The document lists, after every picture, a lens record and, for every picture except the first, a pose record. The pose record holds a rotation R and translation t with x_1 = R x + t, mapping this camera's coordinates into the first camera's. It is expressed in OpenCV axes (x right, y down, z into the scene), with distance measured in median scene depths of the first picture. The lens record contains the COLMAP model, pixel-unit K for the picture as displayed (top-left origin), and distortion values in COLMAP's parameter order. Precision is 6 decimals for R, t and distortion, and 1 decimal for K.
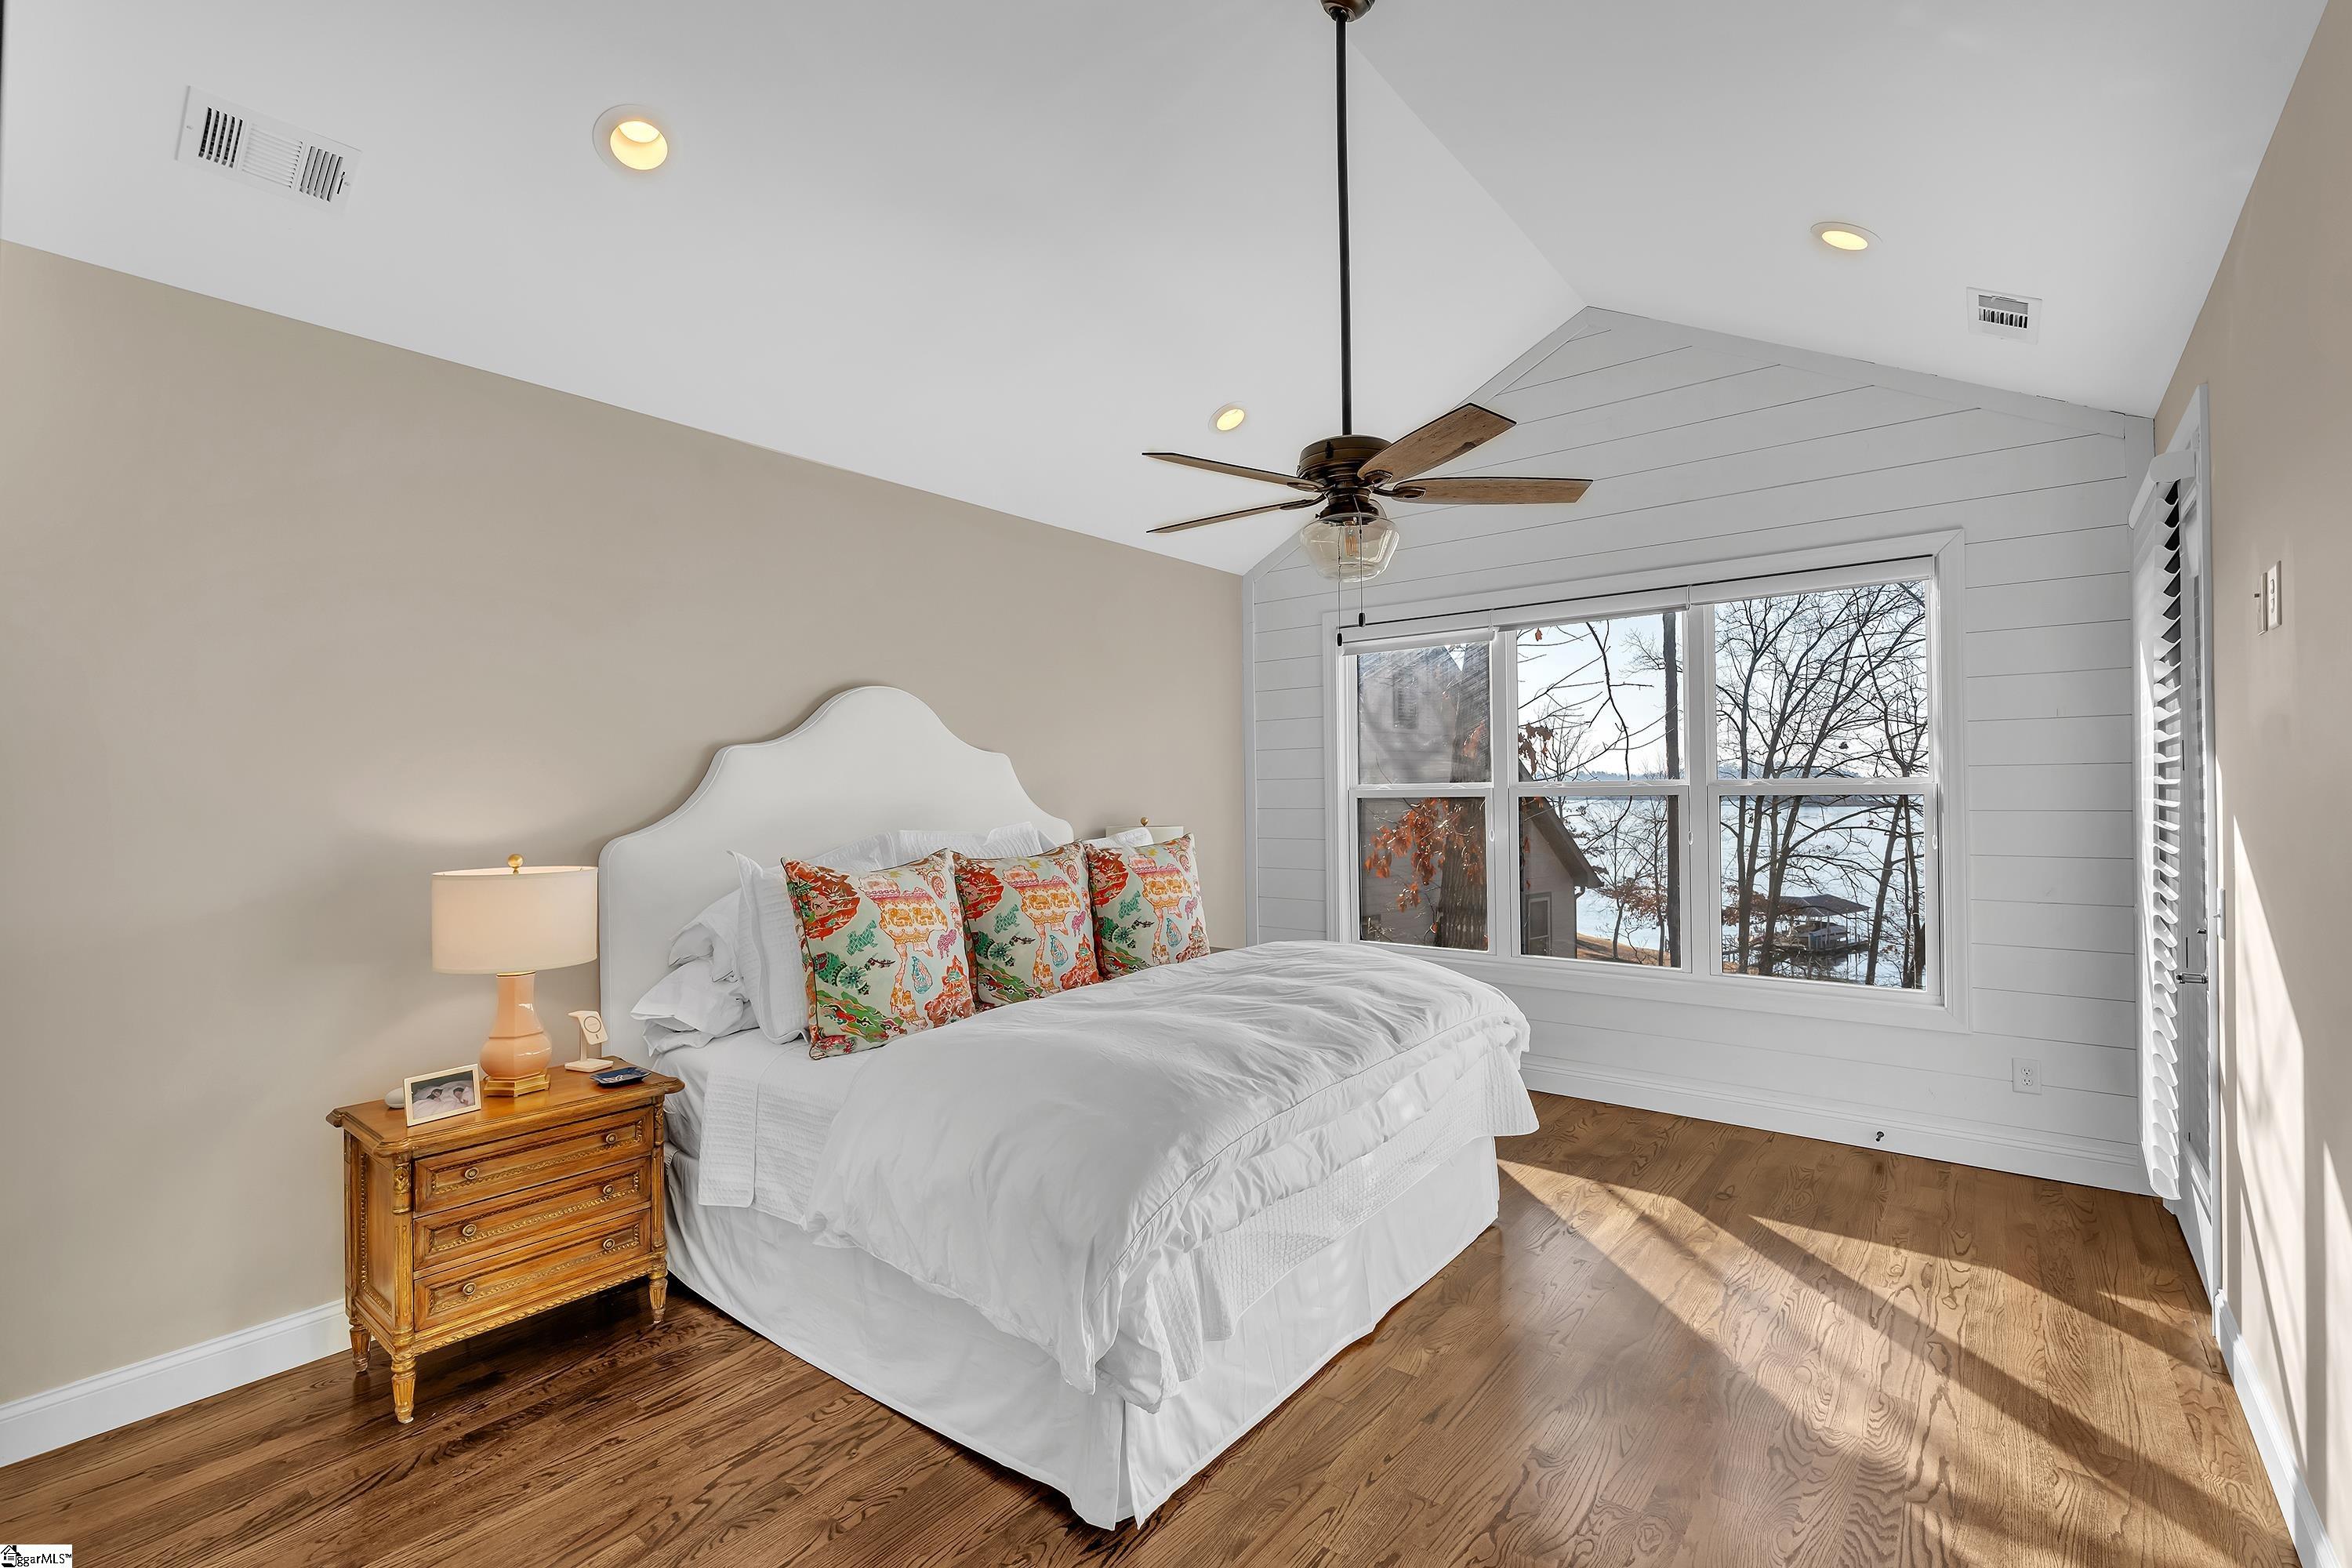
lens RADIAL K [[1026.5, 0, 1173.6], [0, 1026.5, 785.2], [0, 0, 1]] dist [-0.001943, 0.000559]
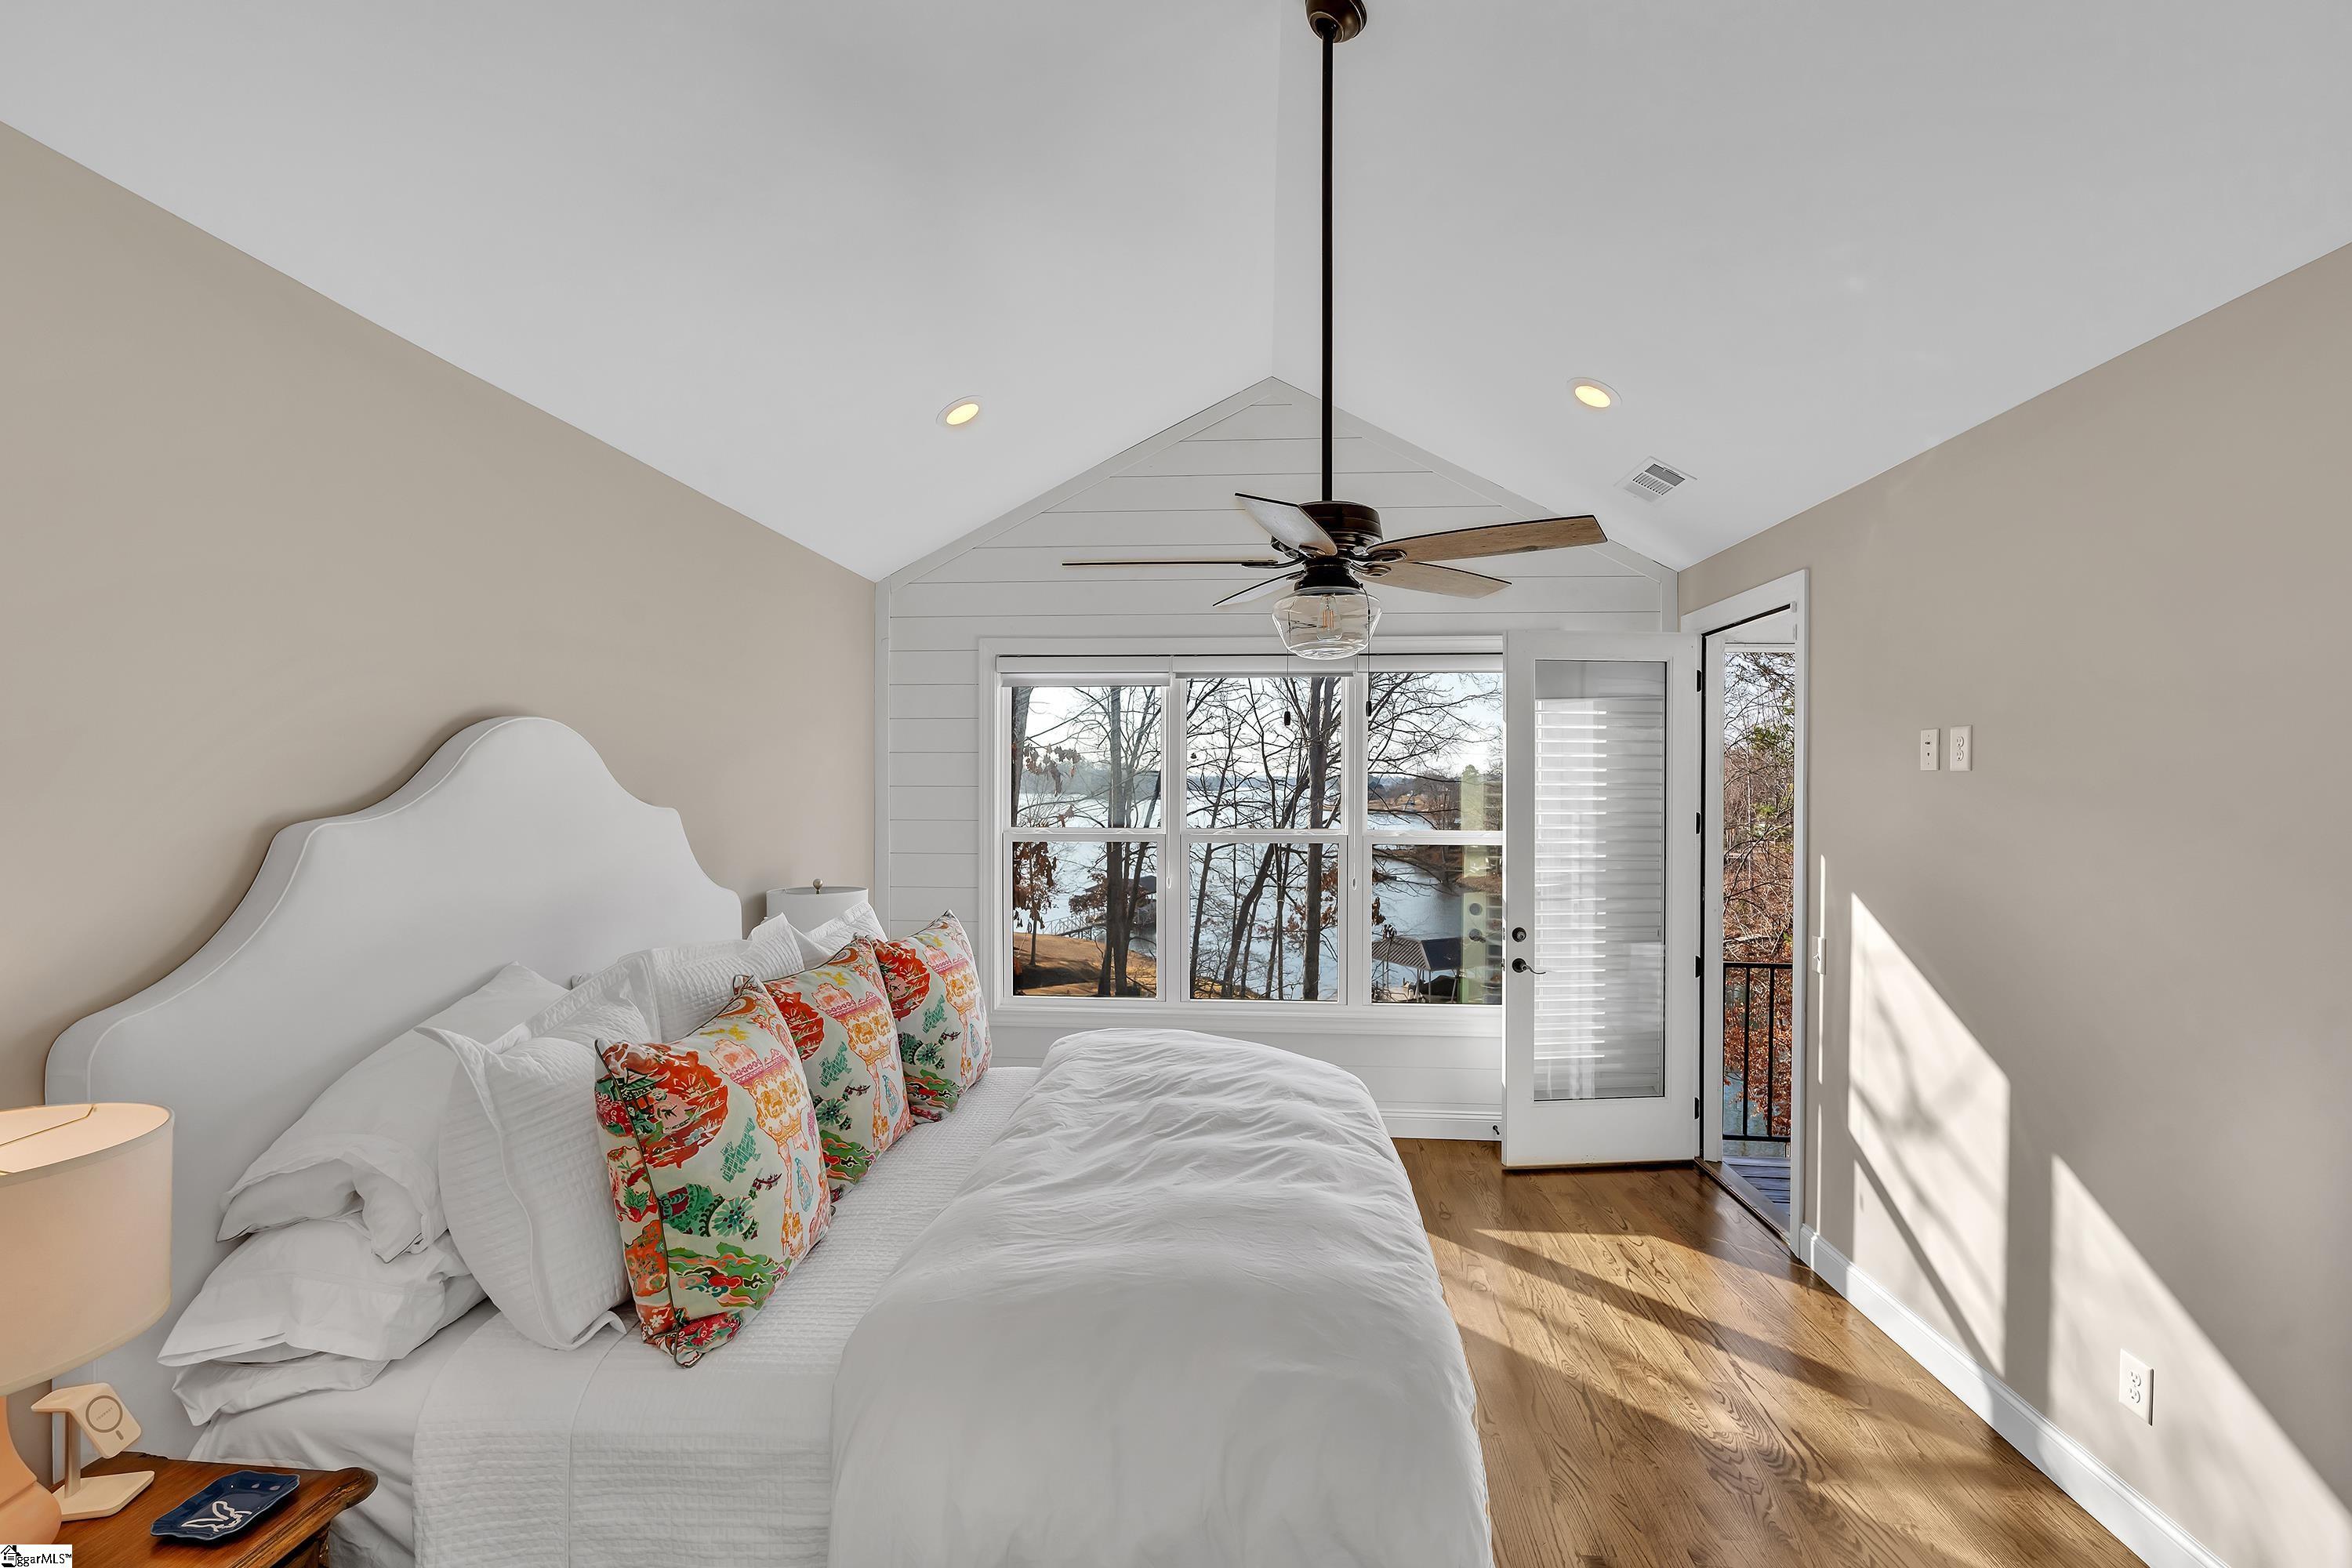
lens RADIAL K [[1022.6, 0, 1172.8], [0, 1022.6, 787.8], [0, 0, 1]] dist [-0.002586, 0.000255]
pose [[0.823484, 0.012746, 0.567197, -0.445038], [-0.019916, 0.999781, 0.006447, -0.087340], [-0.566990, -0.016606, 0.823557, 0.321861]]
